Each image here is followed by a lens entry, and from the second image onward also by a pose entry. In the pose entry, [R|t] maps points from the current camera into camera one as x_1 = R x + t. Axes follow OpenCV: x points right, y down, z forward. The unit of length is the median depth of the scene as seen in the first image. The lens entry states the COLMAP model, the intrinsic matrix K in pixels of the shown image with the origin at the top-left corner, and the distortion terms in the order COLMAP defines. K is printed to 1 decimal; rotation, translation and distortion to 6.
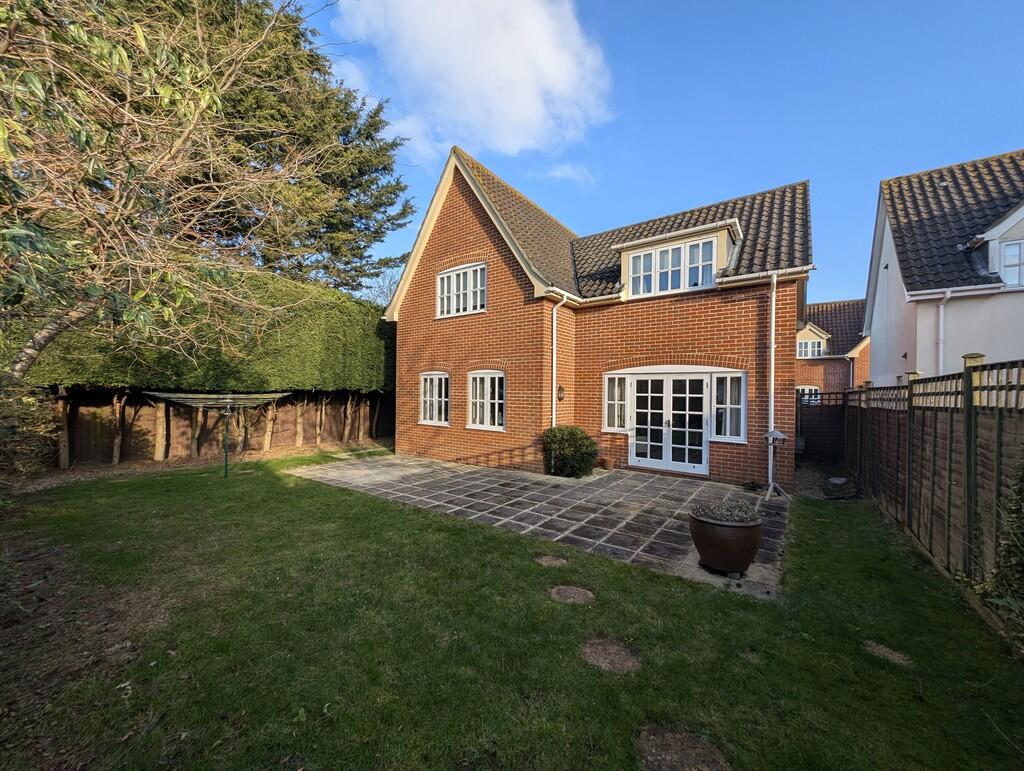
lens RADIAL K [[380.8, 0, 512.0], [0, 380.8, 385.5], [0, 0, 1]] dist [-0.000322, -0.000324]
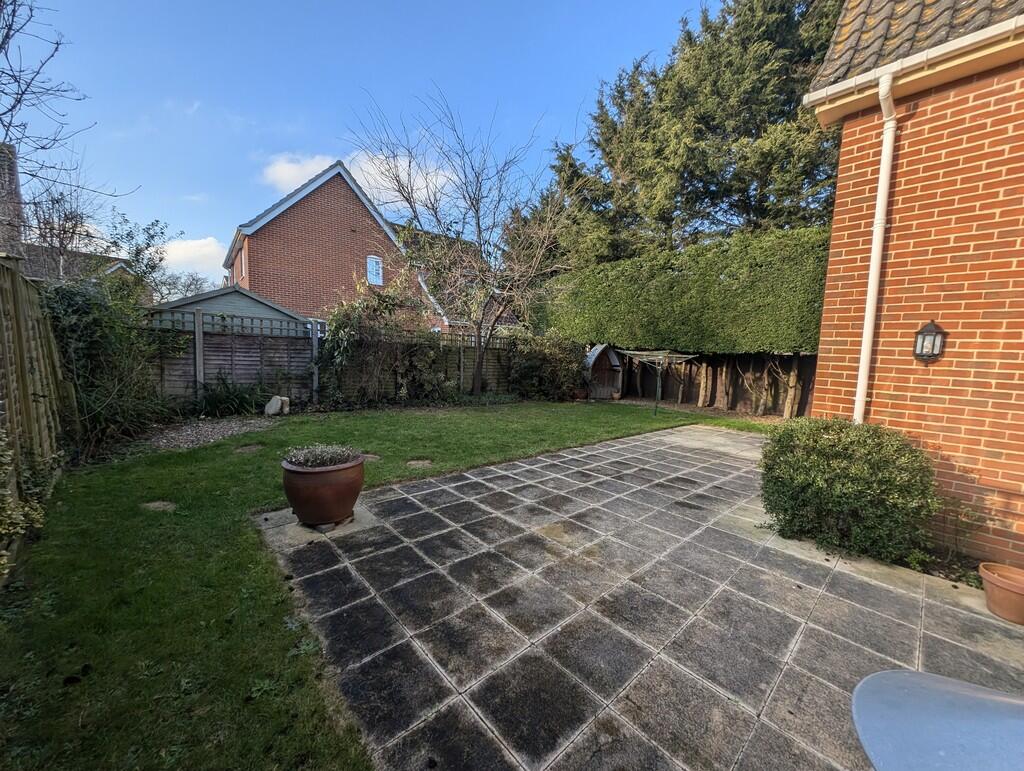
lens RADIAL K [[380.8, 0, 512.0], [0, 380.8, 385.5], [0, 0, 1]] dist [-0.000322, -0.000324]
pose [[-0.179103, 0.074873, -0.980977, 0.864096], [-0.026433, 0.996374, 0.080874, 0.059806], [0.983475, 0.040415, -0.176475, 1.026690]]
